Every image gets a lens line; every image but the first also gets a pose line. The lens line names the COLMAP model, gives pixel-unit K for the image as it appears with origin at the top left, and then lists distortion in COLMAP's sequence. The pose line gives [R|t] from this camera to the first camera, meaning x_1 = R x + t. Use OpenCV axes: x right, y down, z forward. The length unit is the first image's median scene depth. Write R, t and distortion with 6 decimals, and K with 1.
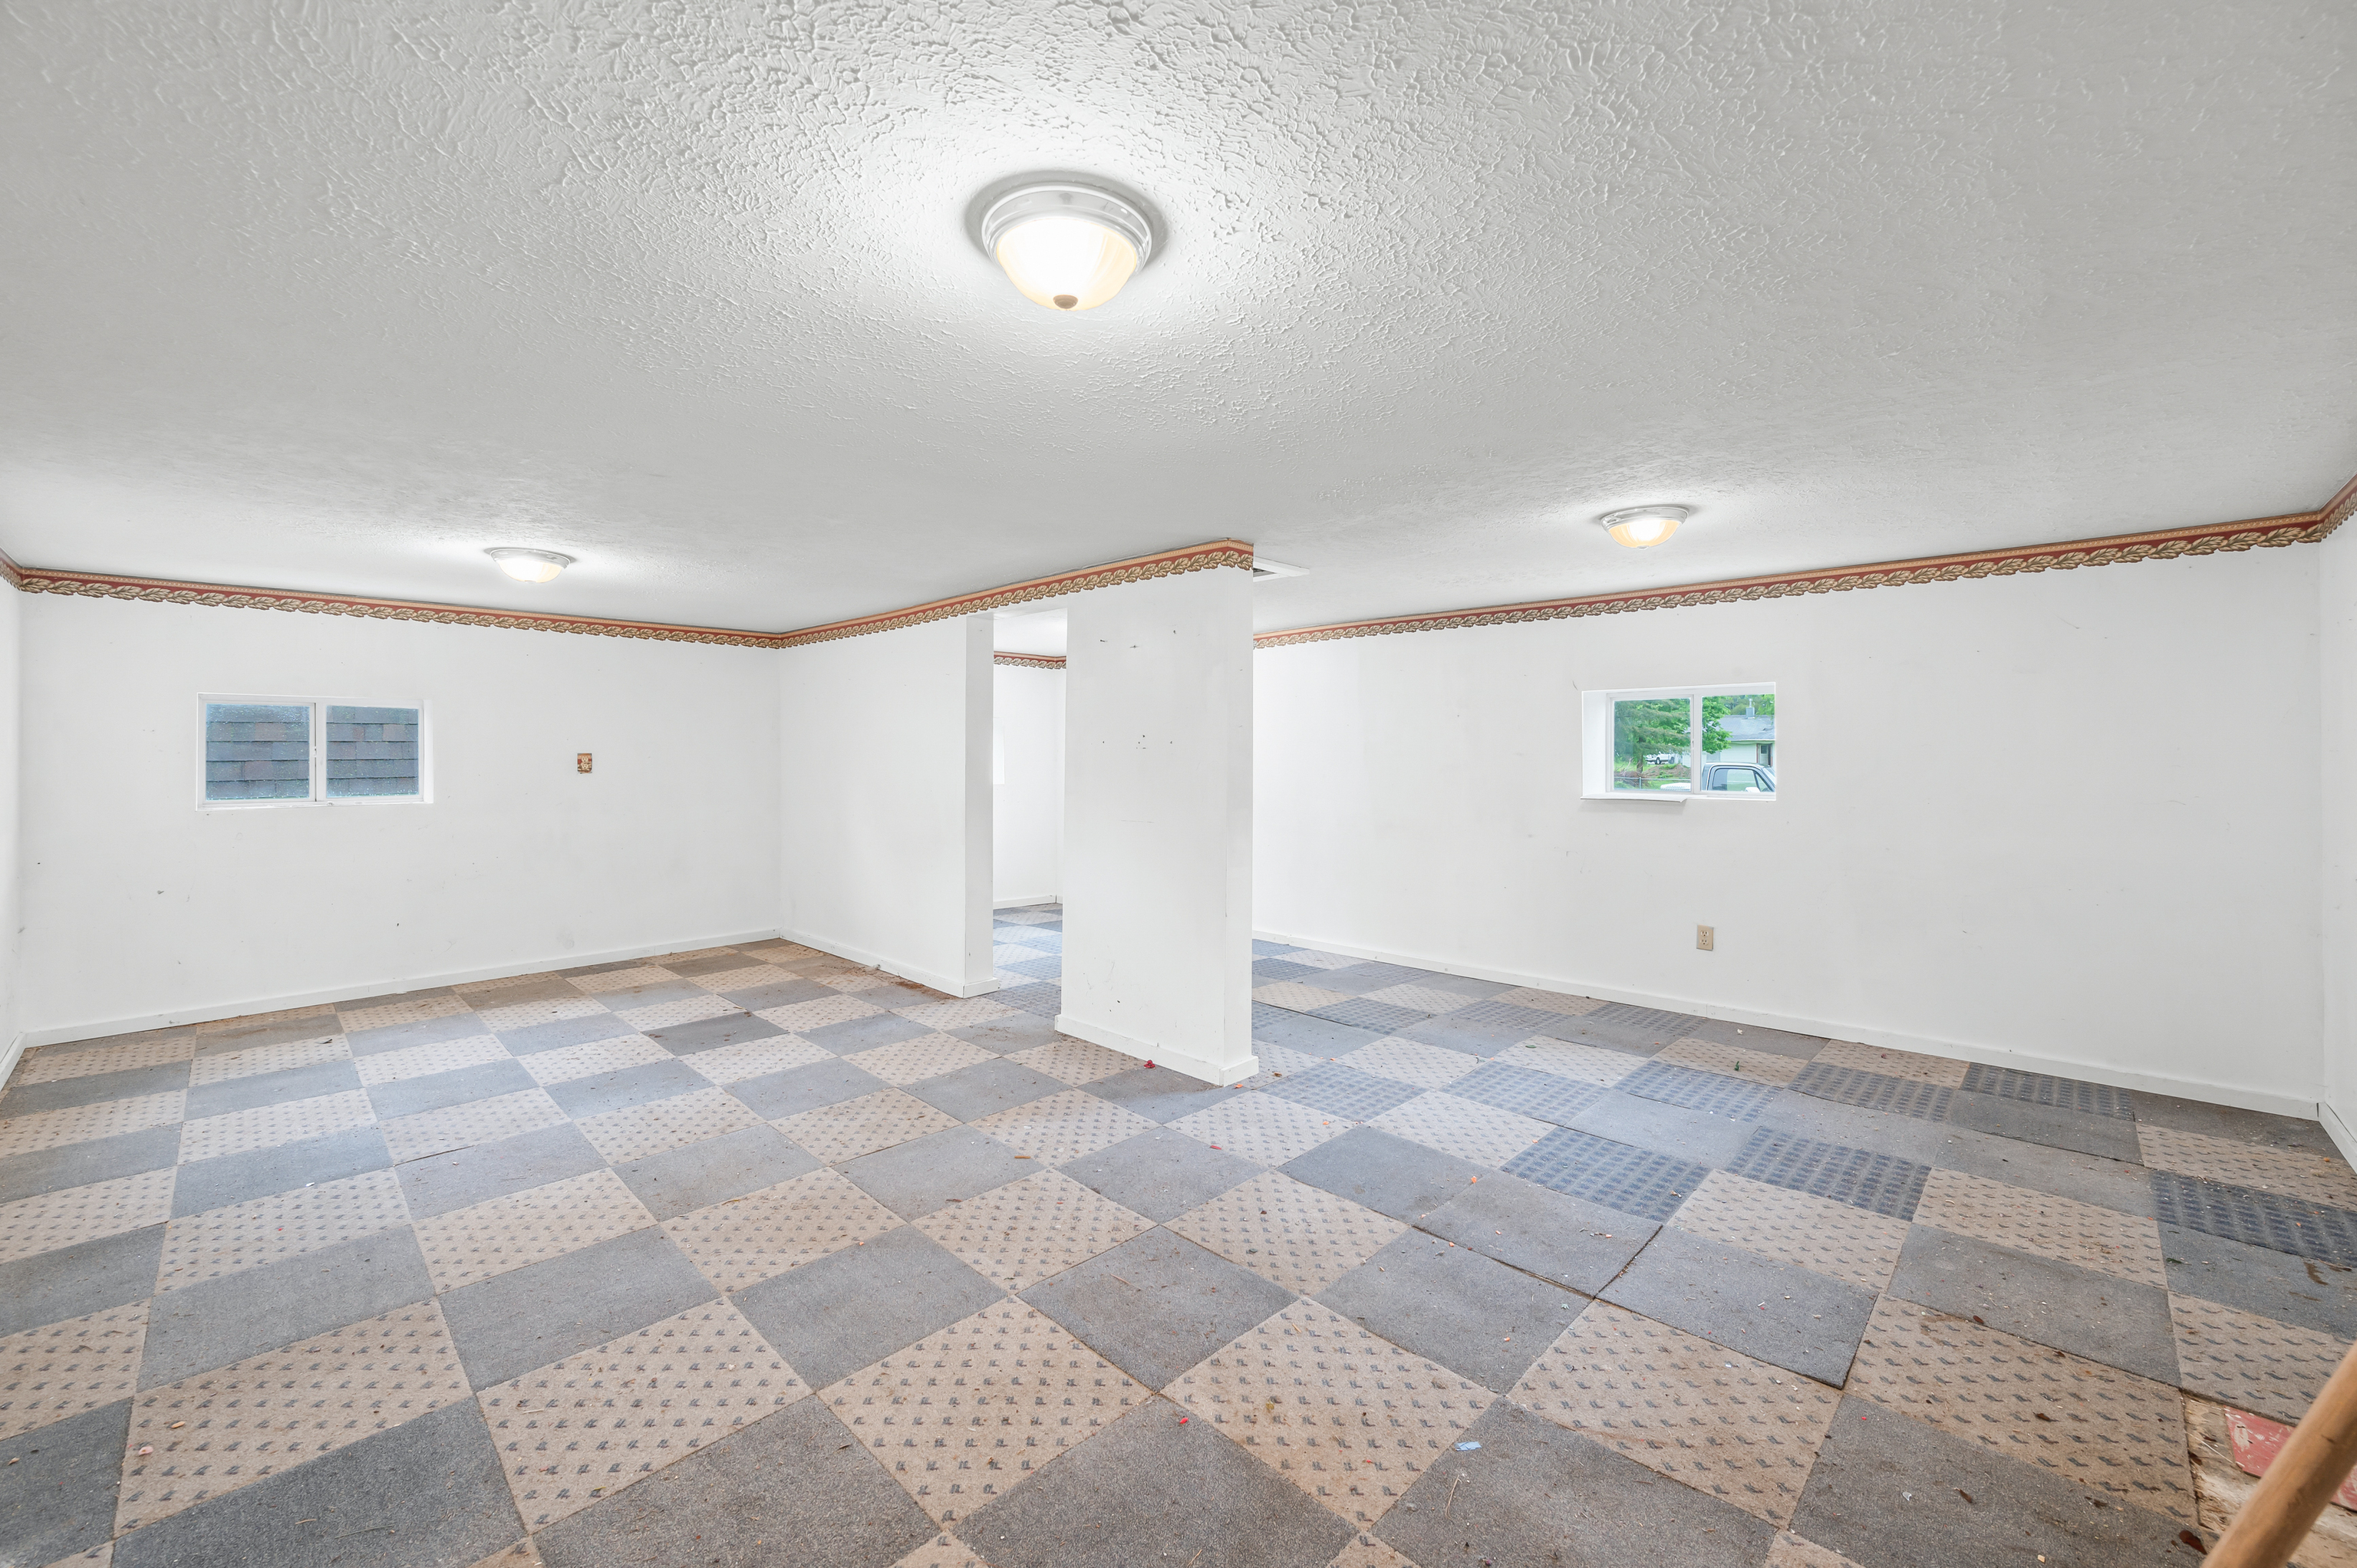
lens RADIAL K [[926.4, 0, 1169.2], [0, 926.4, 779.2], [0, 0, 1]] dist [-0.001739, 0.000334]
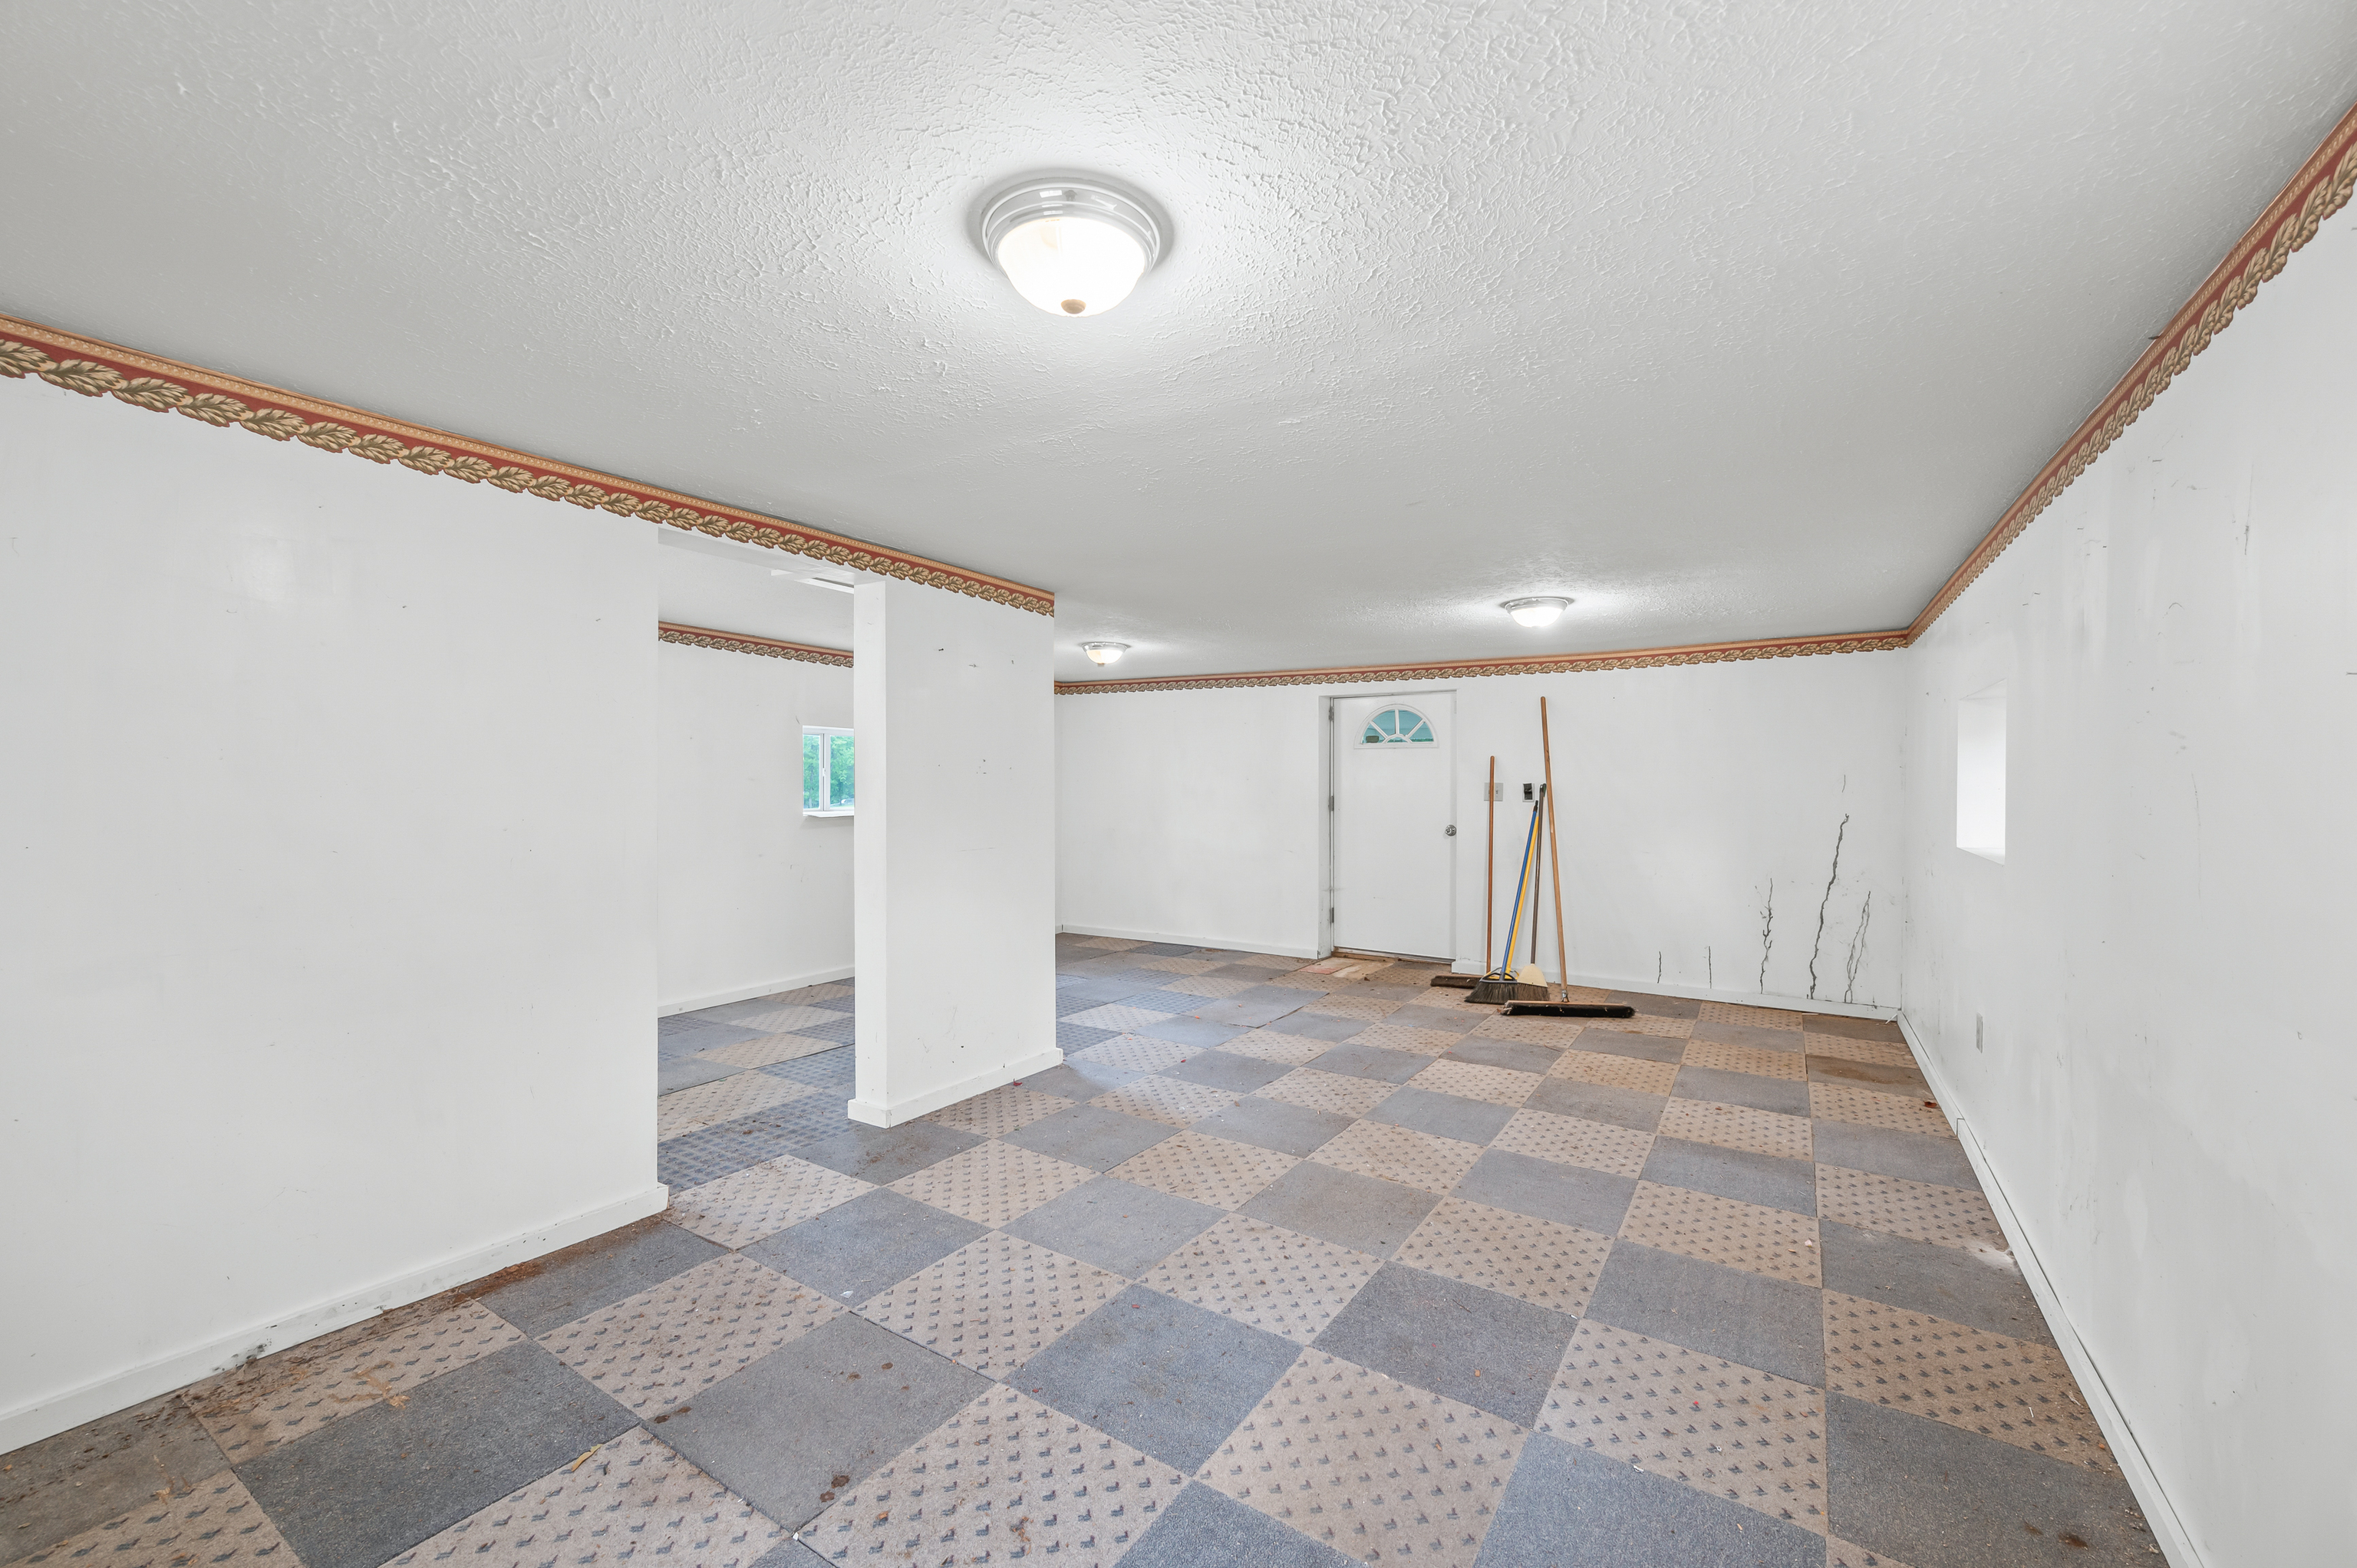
lens RADIAL K [[949.3, 0, 1177.0], [0, 949.3, 775.2], [0, 0, 1]] dist [-0.000142, 0.000203]
pose [[-0.203599, 0.004225, 0.979045, -1.212263], [0.014430, 0.999895, -0.001314, -0.028068], [-0.978948, 0.013860, -0.203638, 1.159597]]
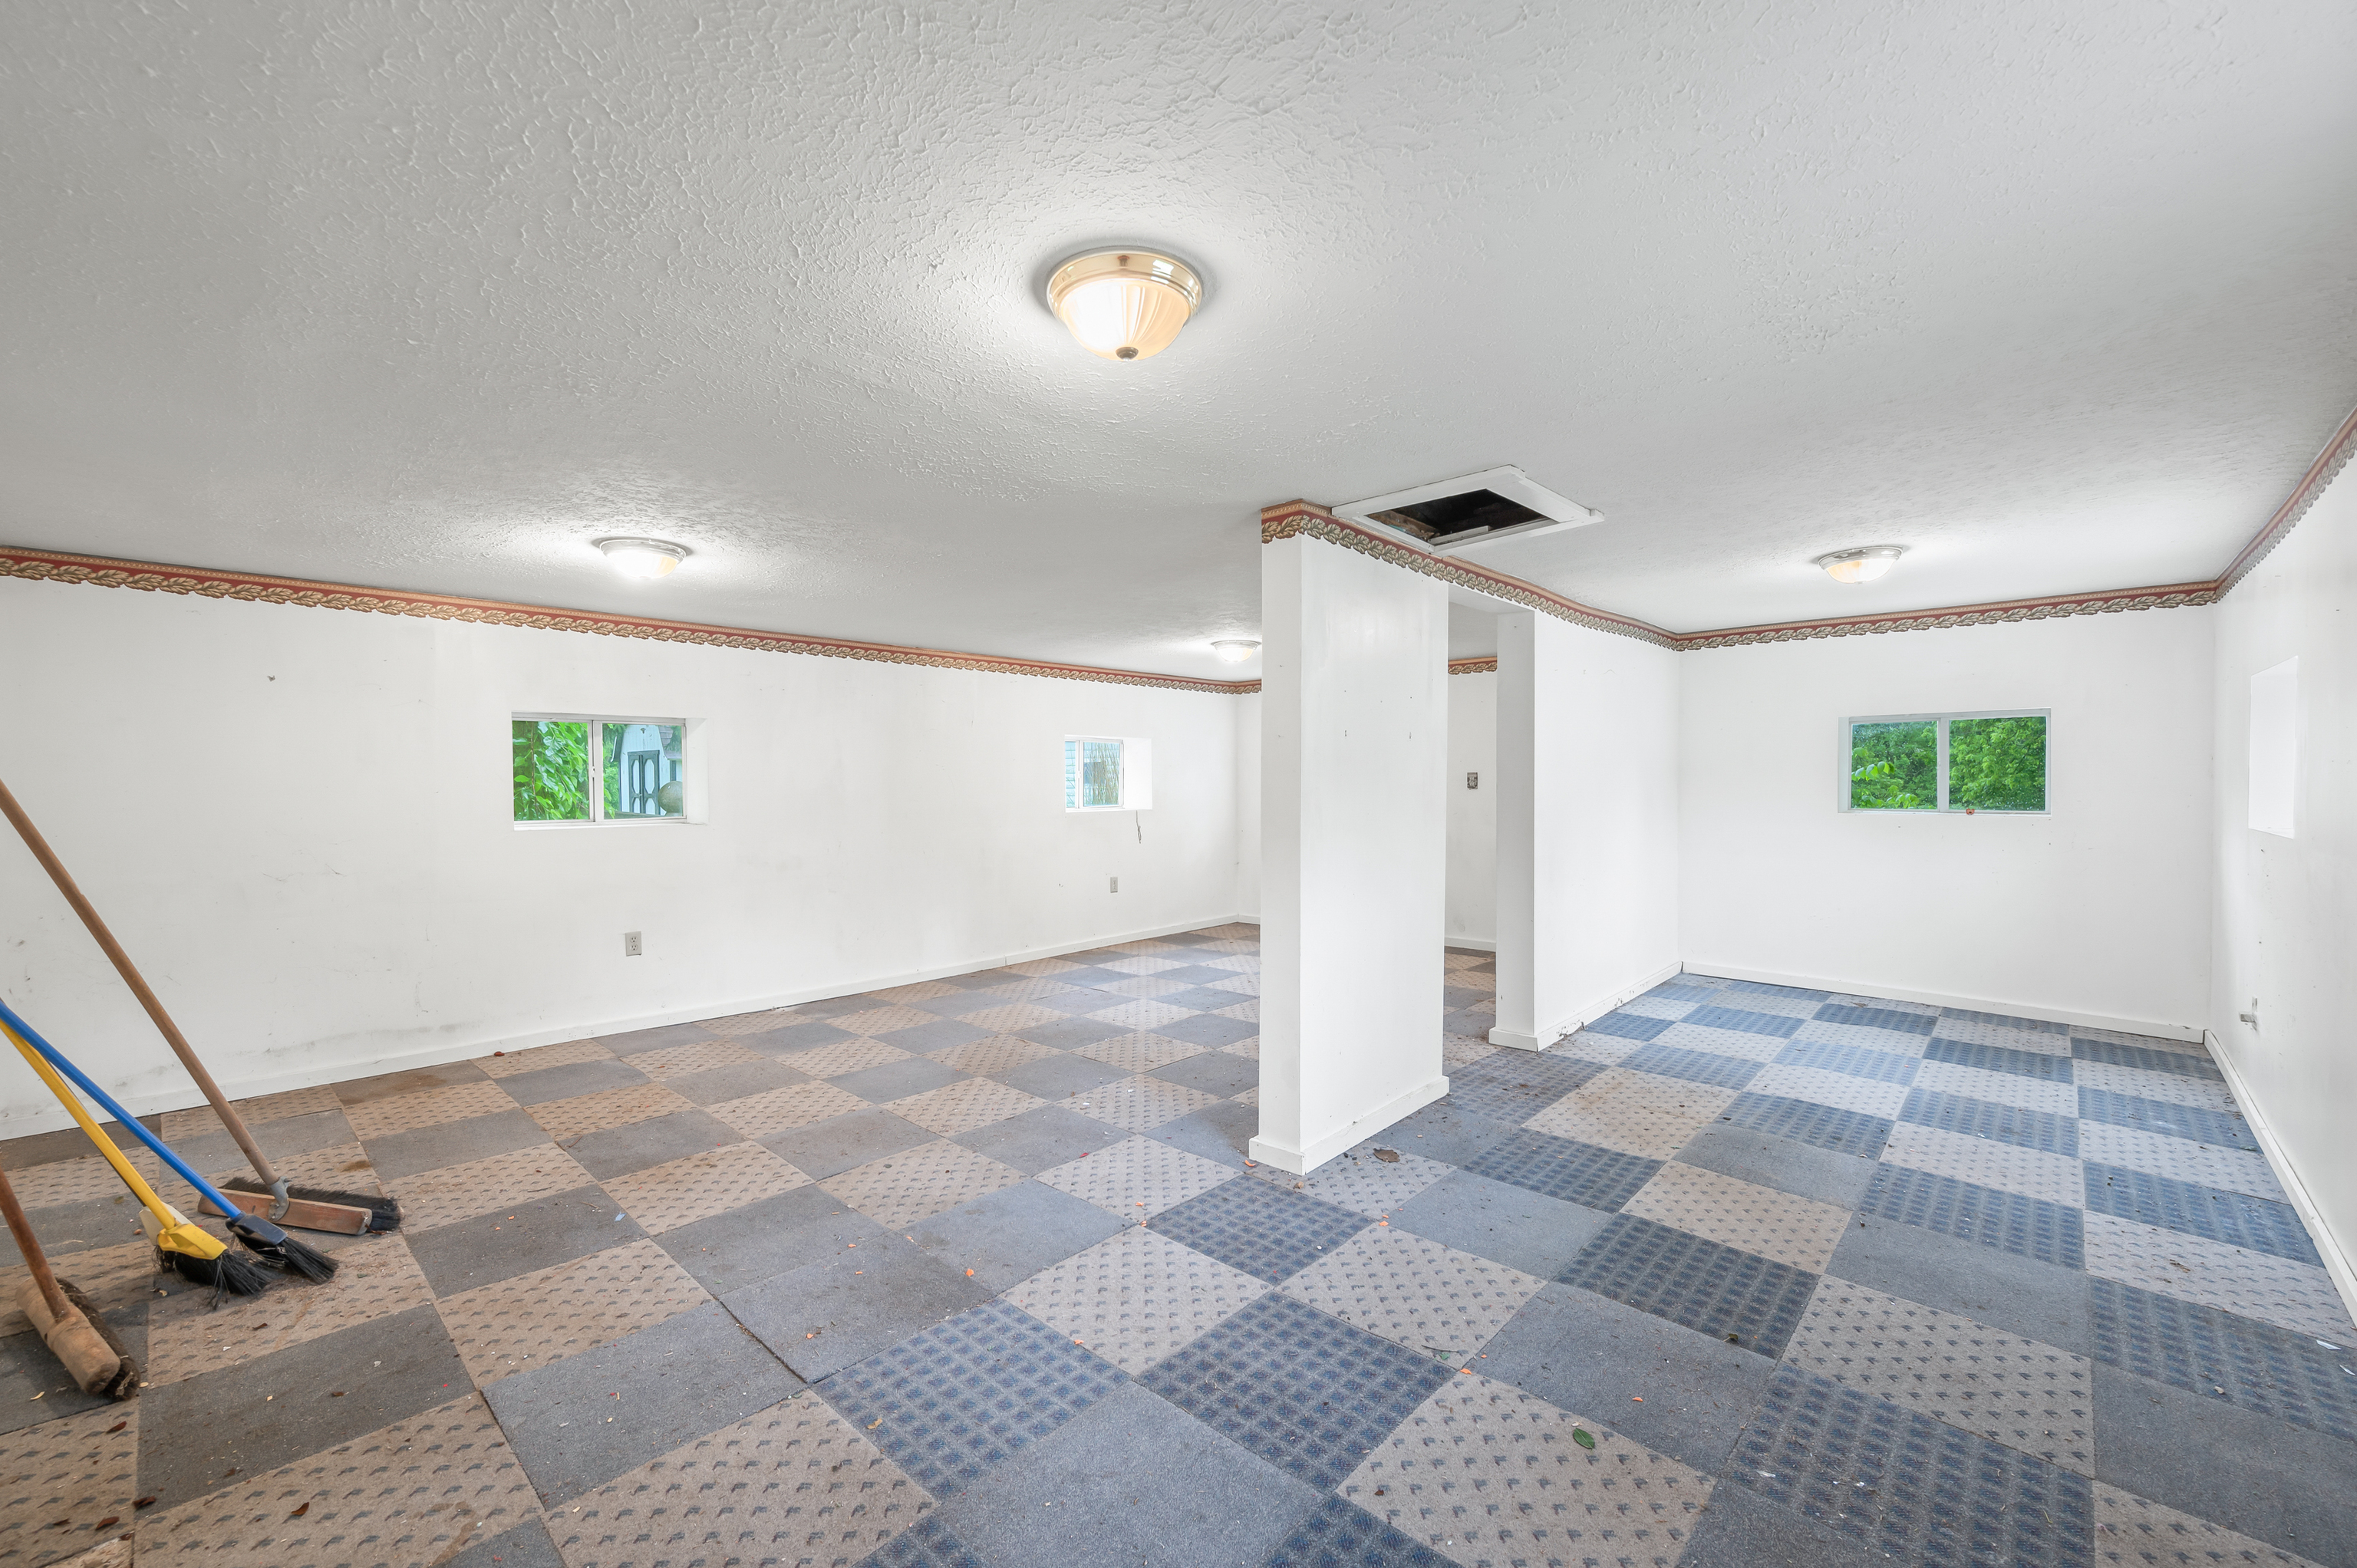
lens RADIAL K [[950.1, 0, 1176.7], [0, 950.1, 763.5], [0, 0, 1]] dist [0.013242, 0.000003]
pose [[0.030219, -0.016869, -0.999401, 1.013014], [-0.012926, 0.999767, -0.017266, -0.022367], [0.999460, 0.013440, 0.029994, 0.955273]]
